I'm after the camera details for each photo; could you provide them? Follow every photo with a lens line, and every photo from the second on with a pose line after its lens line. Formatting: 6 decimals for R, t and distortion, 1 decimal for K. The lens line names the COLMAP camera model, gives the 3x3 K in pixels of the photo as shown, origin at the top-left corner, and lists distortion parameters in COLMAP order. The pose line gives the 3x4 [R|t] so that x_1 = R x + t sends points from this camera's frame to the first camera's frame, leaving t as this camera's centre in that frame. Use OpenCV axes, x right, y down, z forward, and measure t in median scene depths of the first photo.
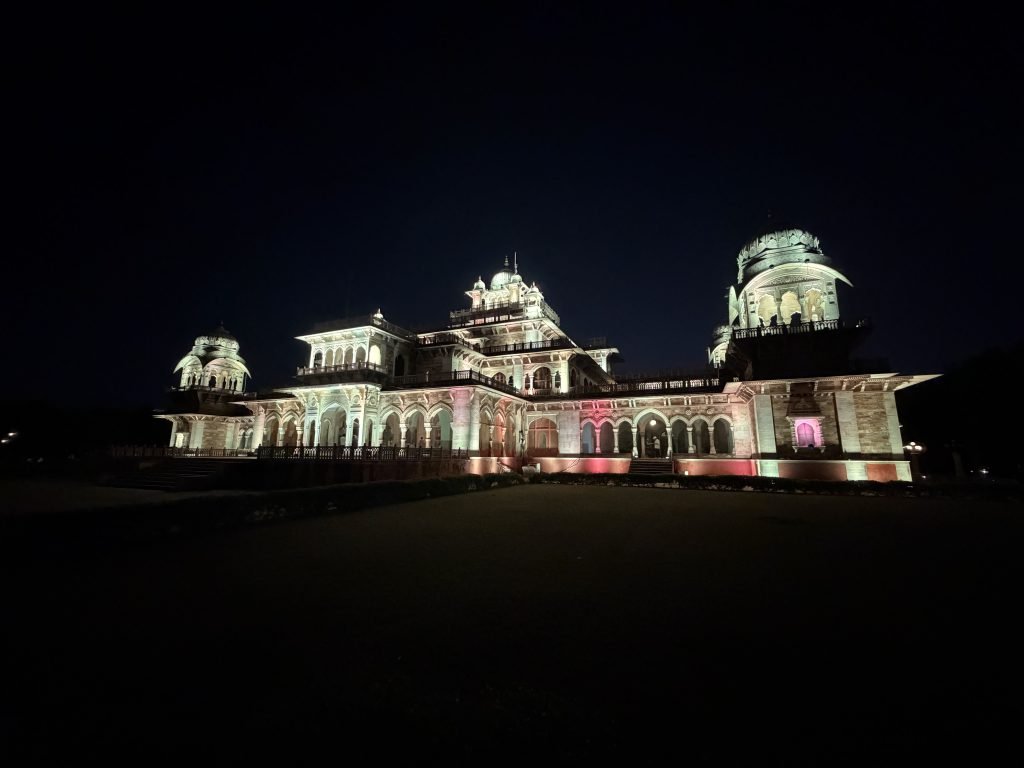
lens RADIAL K [[411.0, 0, 508.0], [0, 411.0, 381.3], [0, 0, 1]] dist [-0.002203, -0.000396]
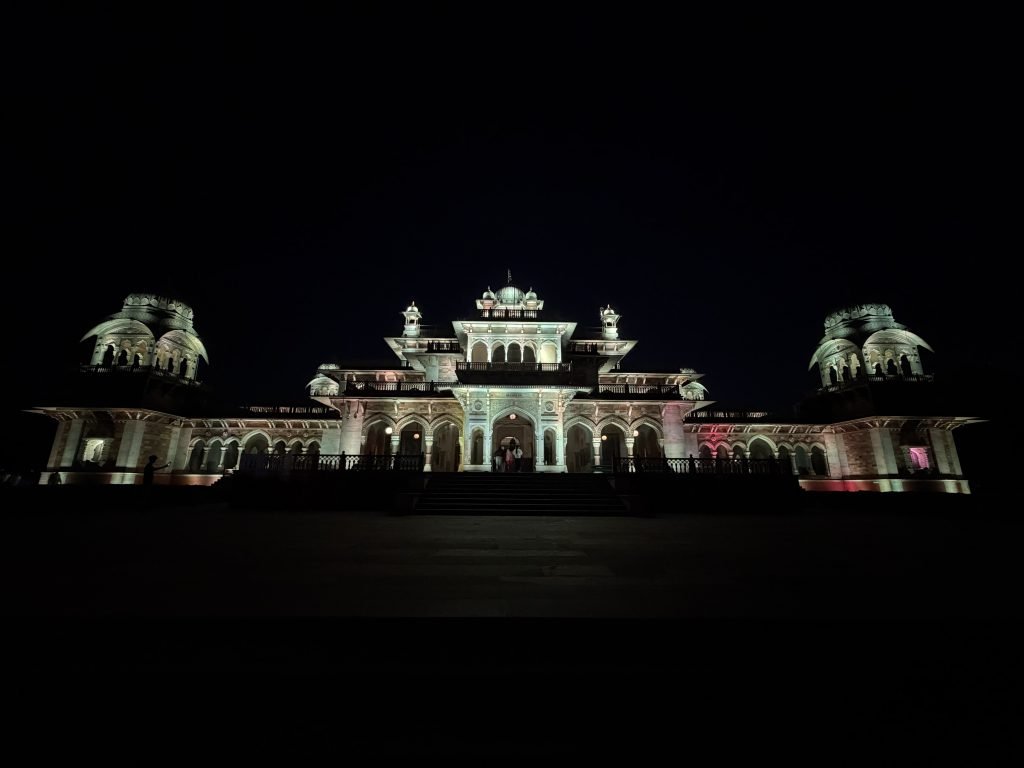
lens RADIAL K [[411.0, 0, 509.2], [0, 411.0, 385.5], [0, 0, 1]] dist [-0.002203, -0.000396]
pose [[0.906062, 0.099314, 0.411326, -0.776760], [-0.076733, 0.994513, -0.071099, 0.066448], [-0.416130, 0.032858, 0.908711, 0.263962]]
